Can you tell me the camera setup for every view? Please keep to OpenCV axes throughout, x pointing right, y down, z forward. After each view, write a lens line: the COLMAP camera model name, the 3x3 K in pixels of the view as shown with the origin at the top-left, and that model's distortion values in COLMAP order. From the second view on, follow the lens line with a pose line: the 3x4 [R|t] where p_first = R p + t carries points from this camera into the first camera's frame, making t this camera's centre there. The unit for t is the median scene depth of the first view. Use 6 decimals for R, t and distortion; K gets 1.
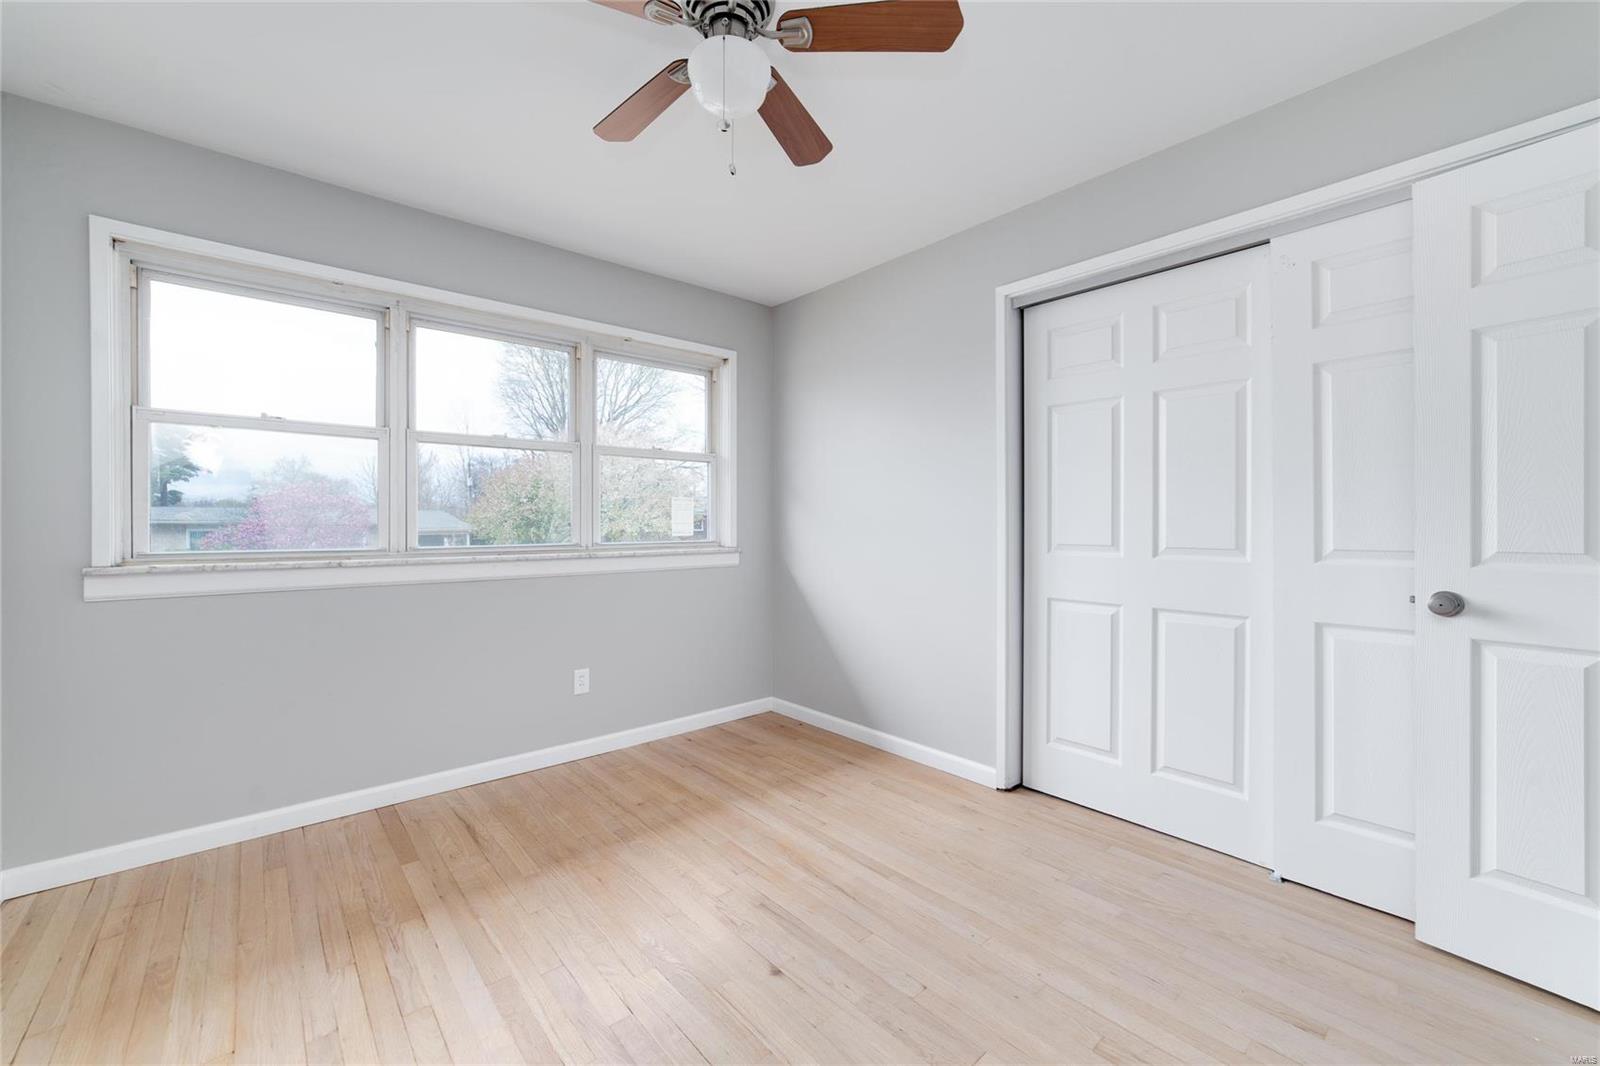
lens RADIAL K [[624.0, 0, 786.4], [0, 624.0, 530.0], [0, 0, 1]] dist [-0.013839, 0.000083]
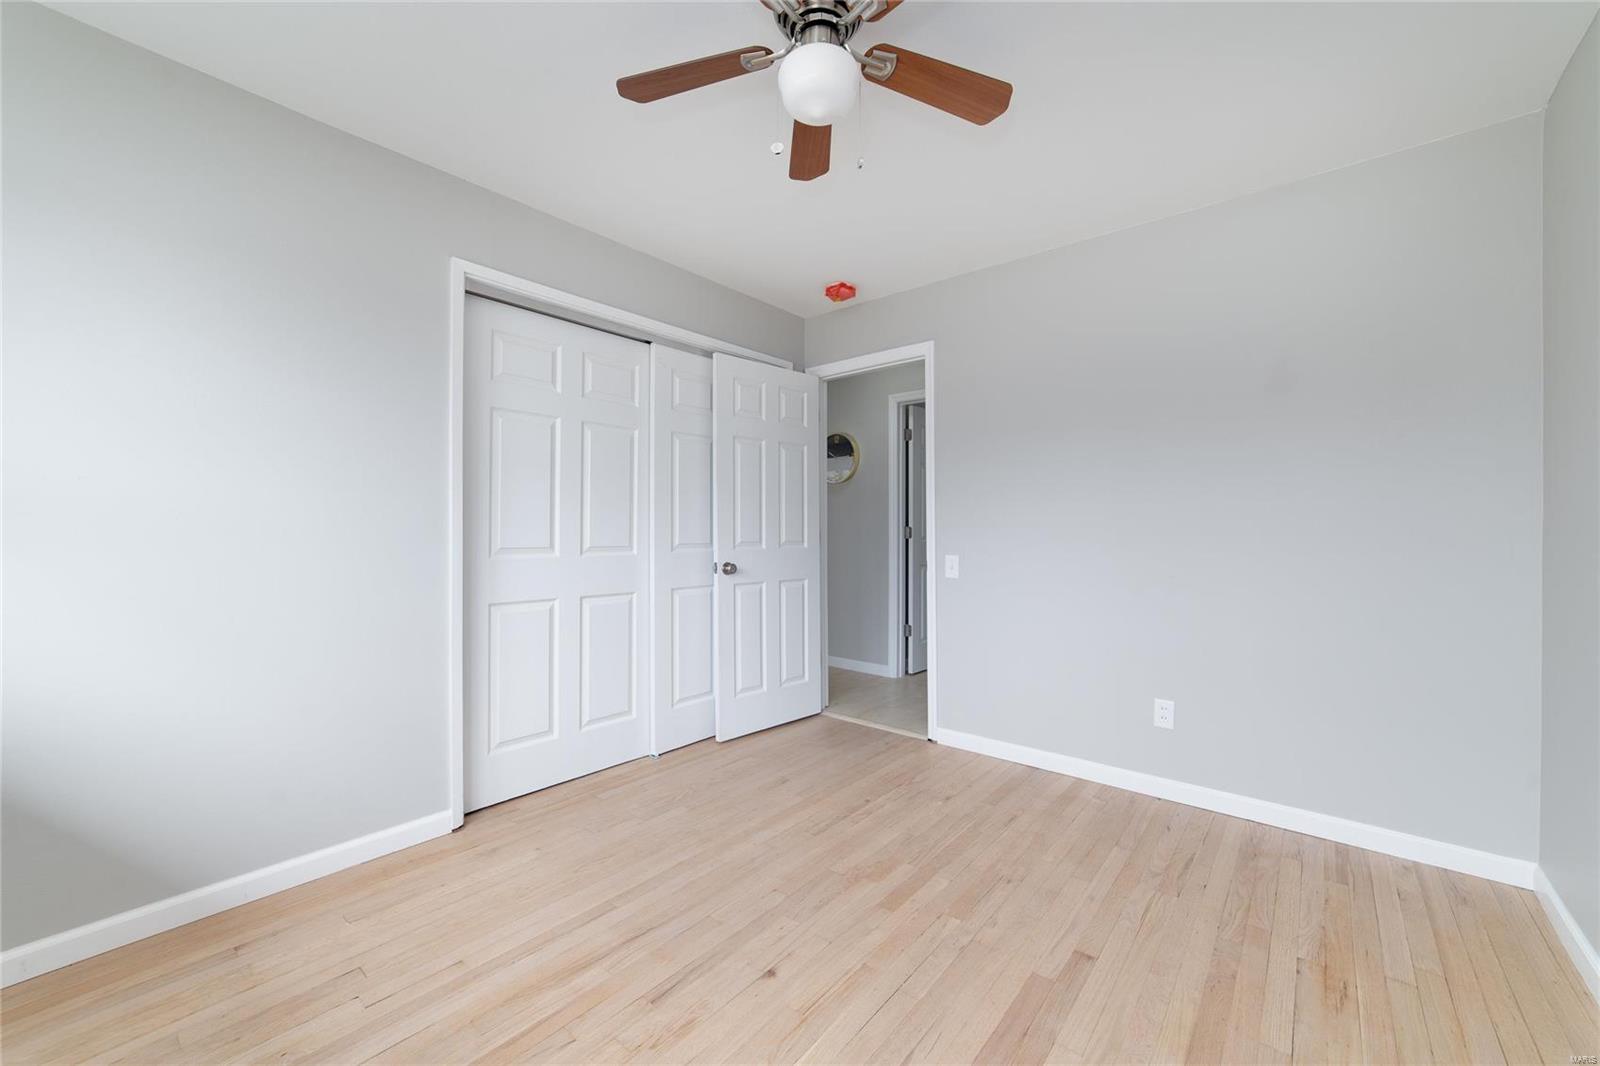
lens RADIAL K [[629.8, 0, 800.0], [0, 629.8, 533.0], [0, 0, 1]] dist [-0.009160, 0.000193]
pose [[-0.165034, -0.001638, 0.986287, -0.735732], [0.006811, 0.999973, 0.002800, -0.000530], [-0.986264, 0.007179, -0.165018, 0.802630]]
